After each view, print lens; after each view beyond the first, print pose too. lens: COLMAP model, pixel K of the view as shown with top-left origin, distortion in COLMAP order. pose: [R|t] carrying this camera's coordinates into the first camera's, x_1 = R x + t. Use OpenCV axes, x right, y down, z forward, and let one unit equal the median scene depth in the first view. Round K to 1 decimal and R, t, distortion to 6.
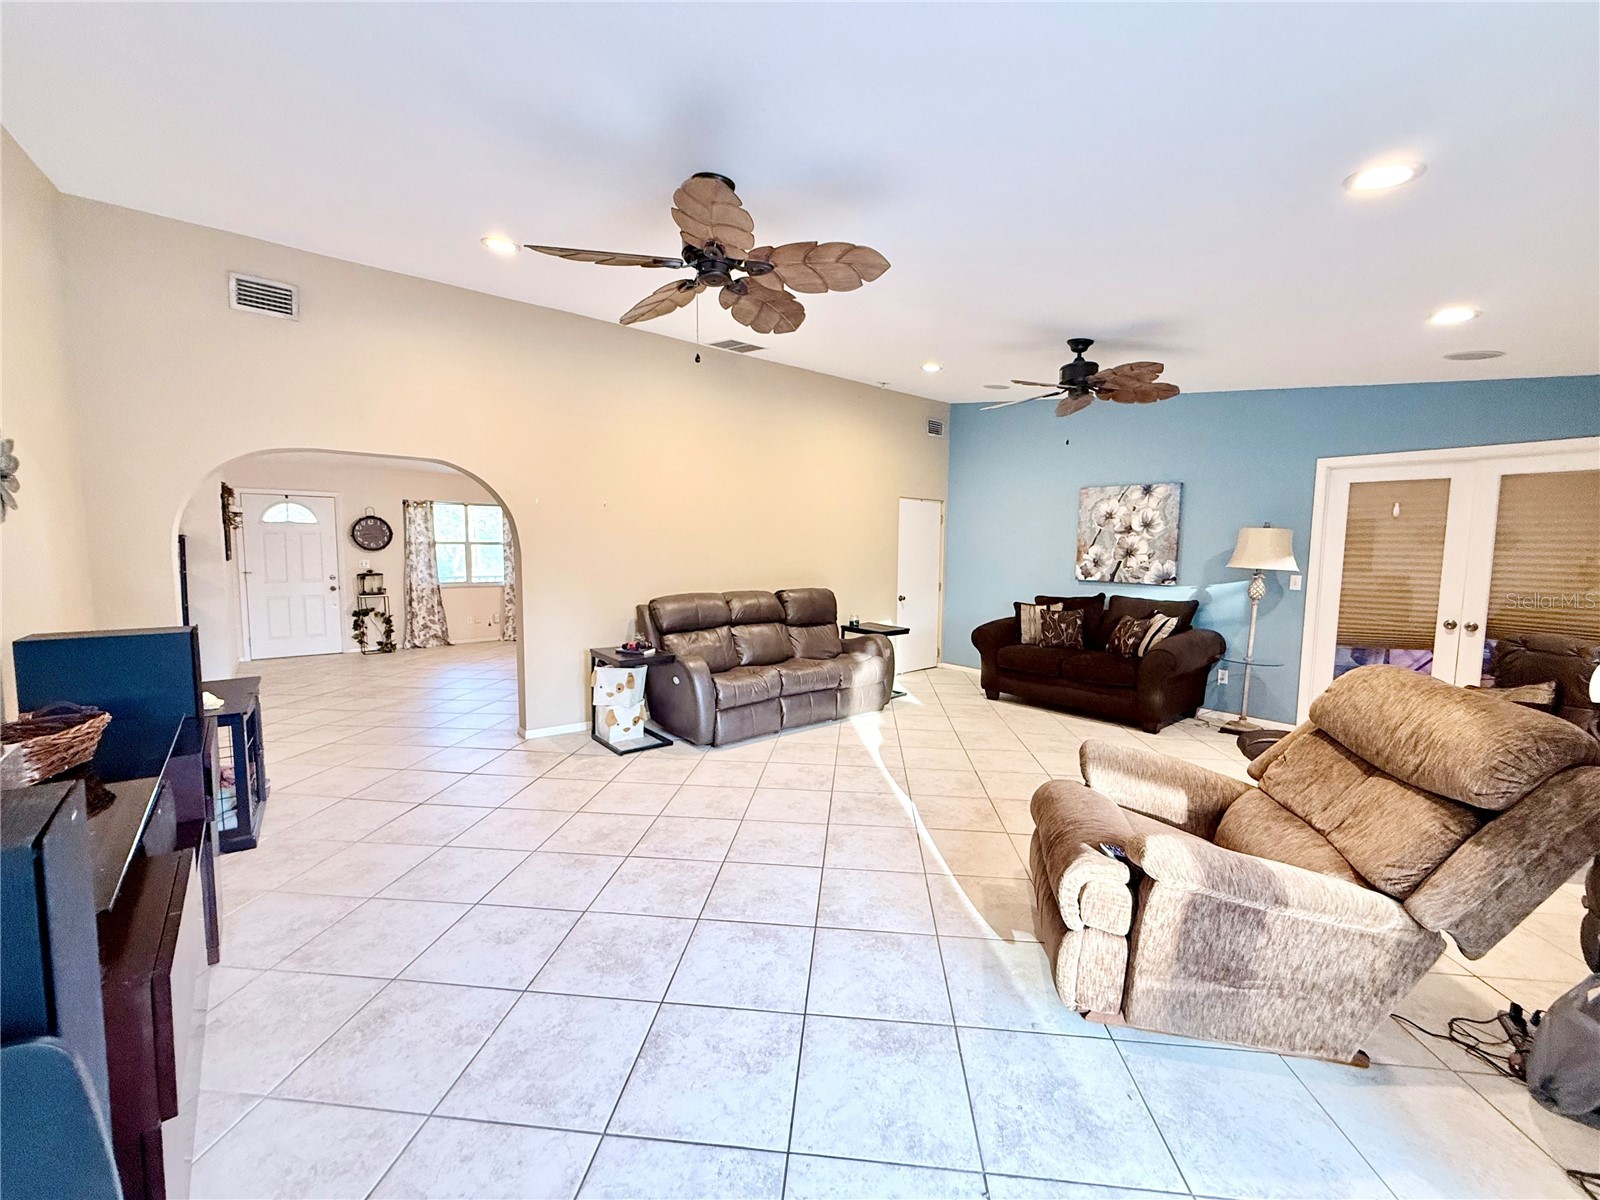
lens RADIAL K [[638.2, 0, 797.7], [0, 638.2, 602.7], [0, 0, 1]] dist [-0.001427, 0.000006]
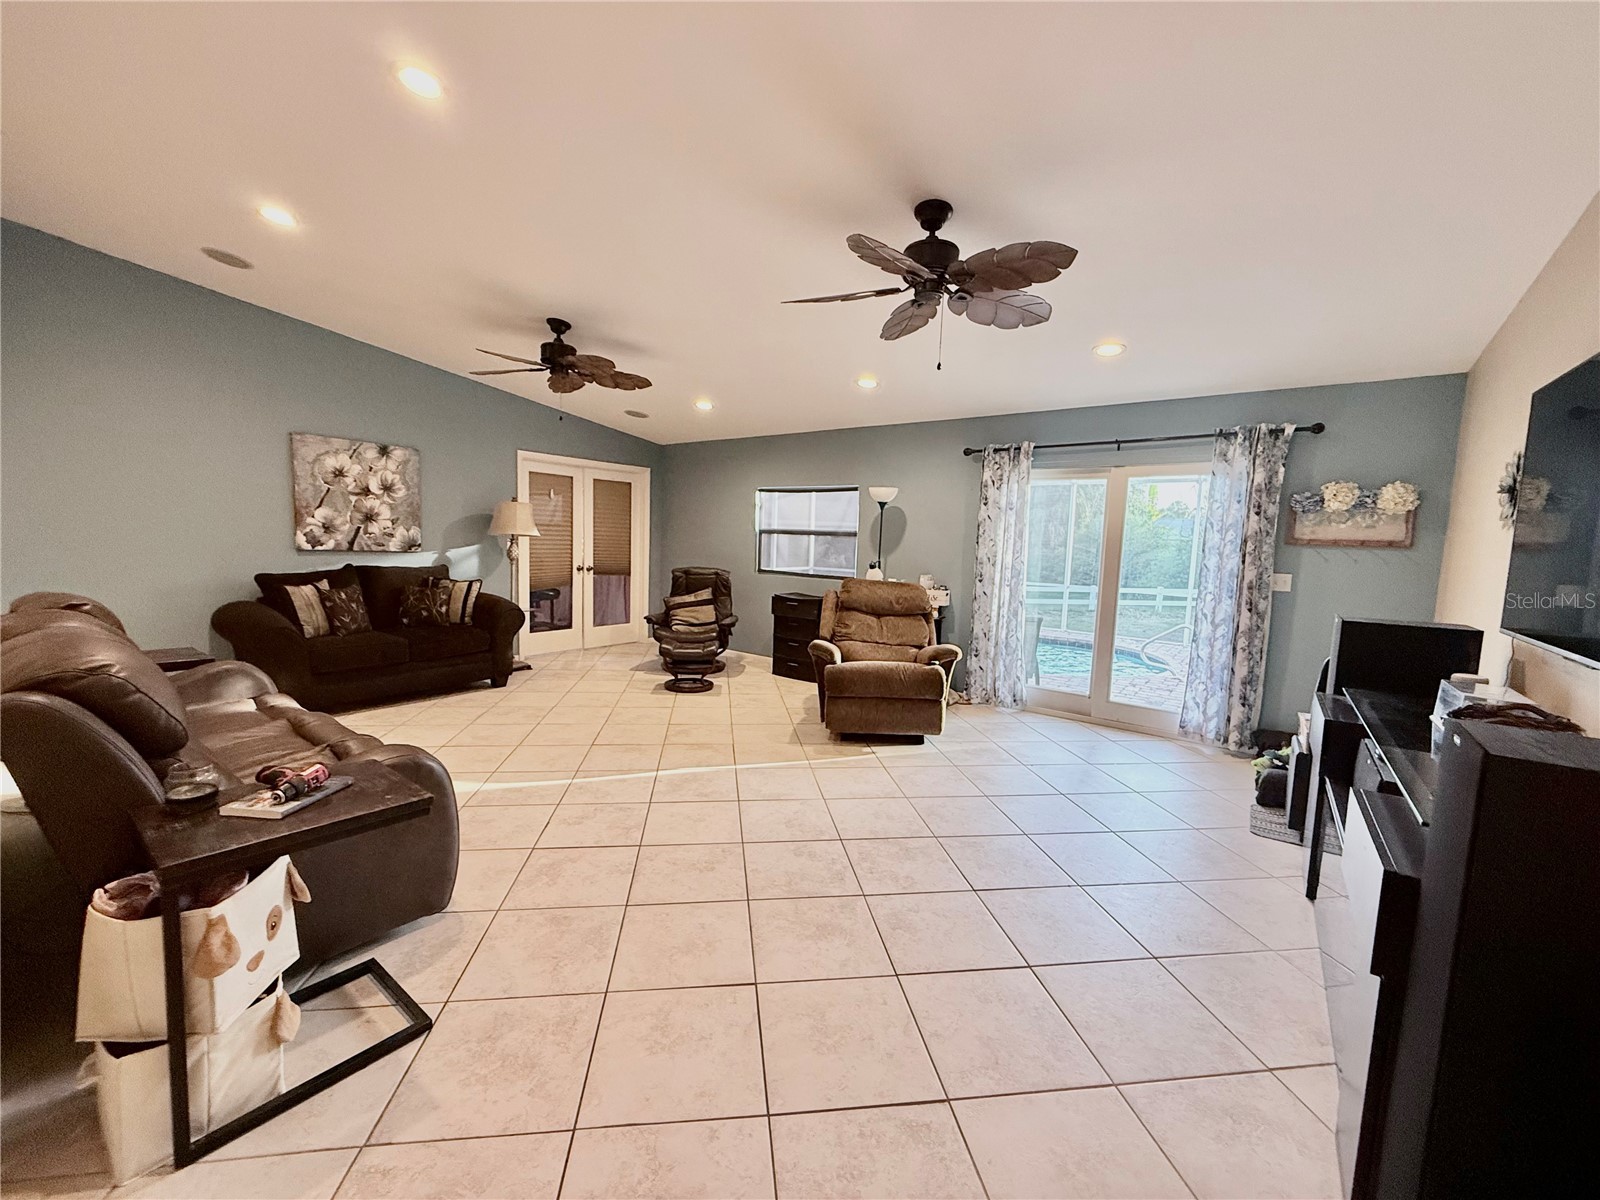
lens RADIAL K [[638.2, 0, 798.4], [0, 638.2, 599.2], [0, 0, 1]] dist [-0.001427, 0.000006]
pose [[-0.230011, -0.109423, 0.967017, -0.510505], [0.047421, 0.991218, 0.123441, -0.046671], [-0.972032, 0.074249, -0.222802, 0.626385]]
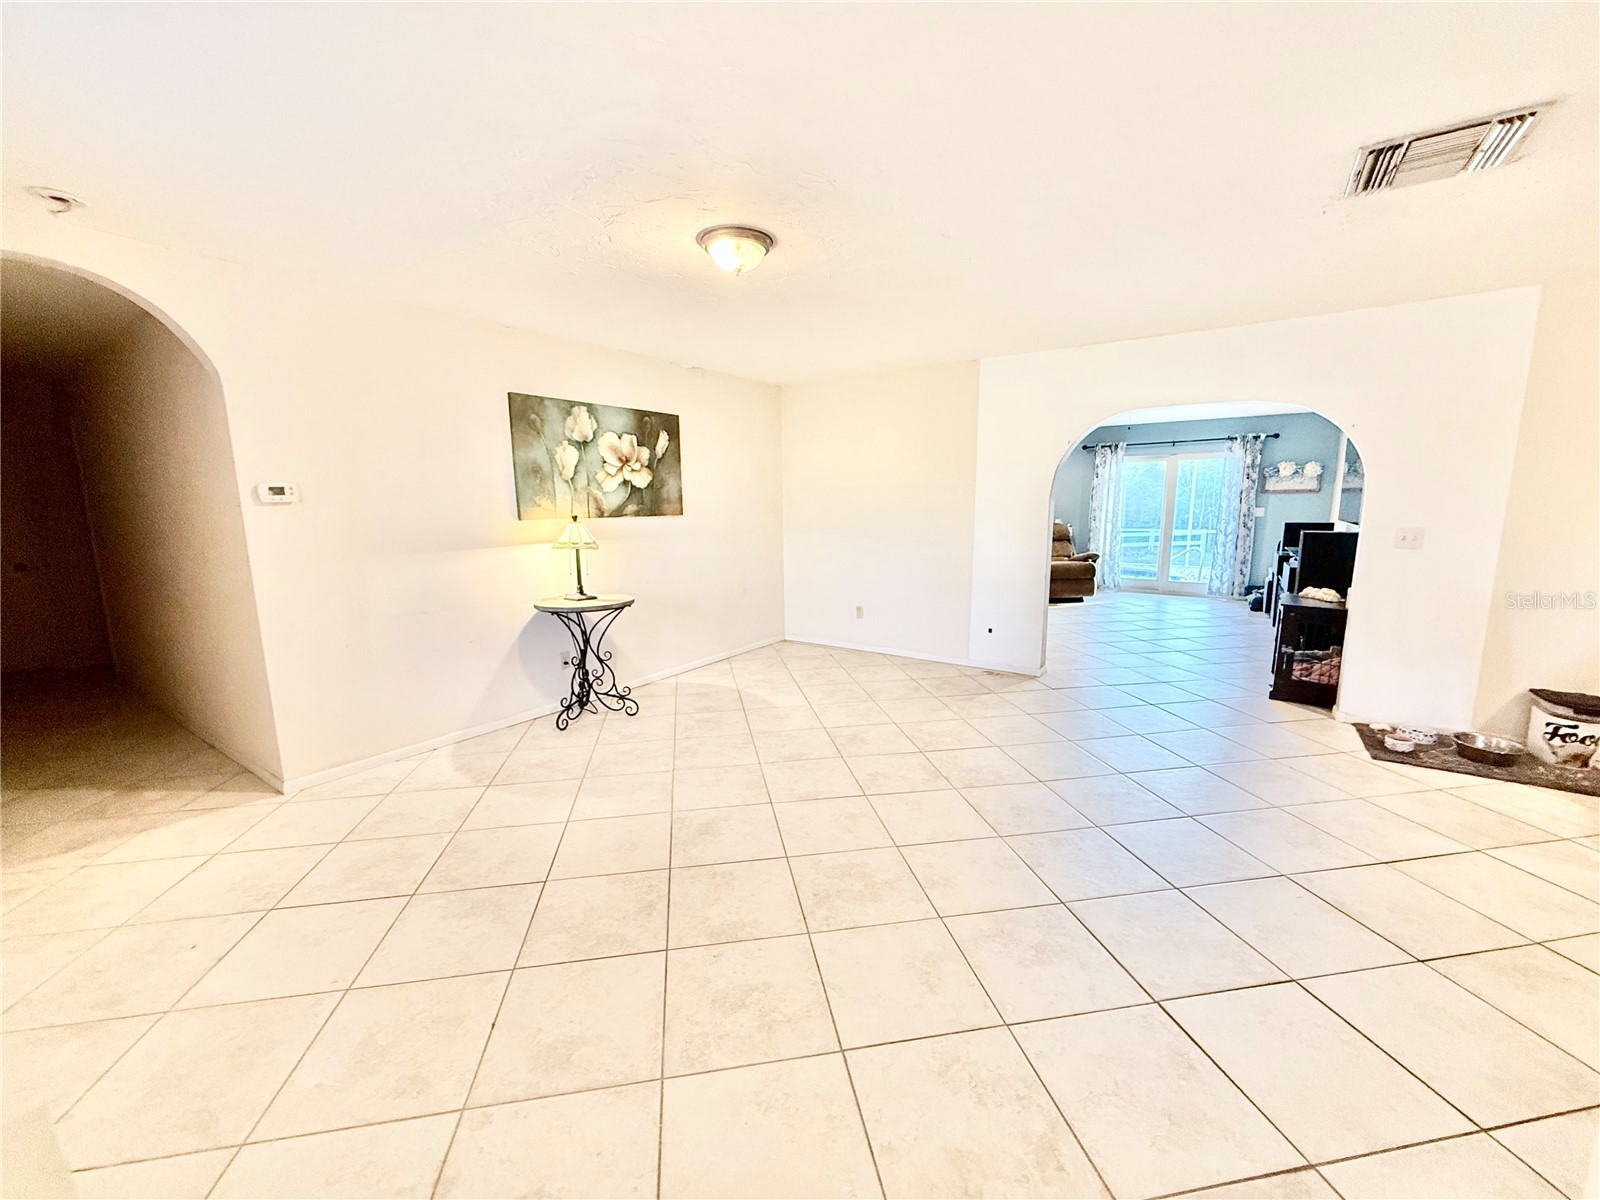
lens RADIAL K [[638.2, 0, 798.3], [0, 638.2, 600.1], [0, 0, 1]] dist [-0.001427, 0.000006]
pose [[-0.268335, -0.150406, 0.951512, -1.794572], [0.088784, 0.979671, 0.179895, -0.189353], [-0.959226, 0.132751, -0.249526, 2.248569]]
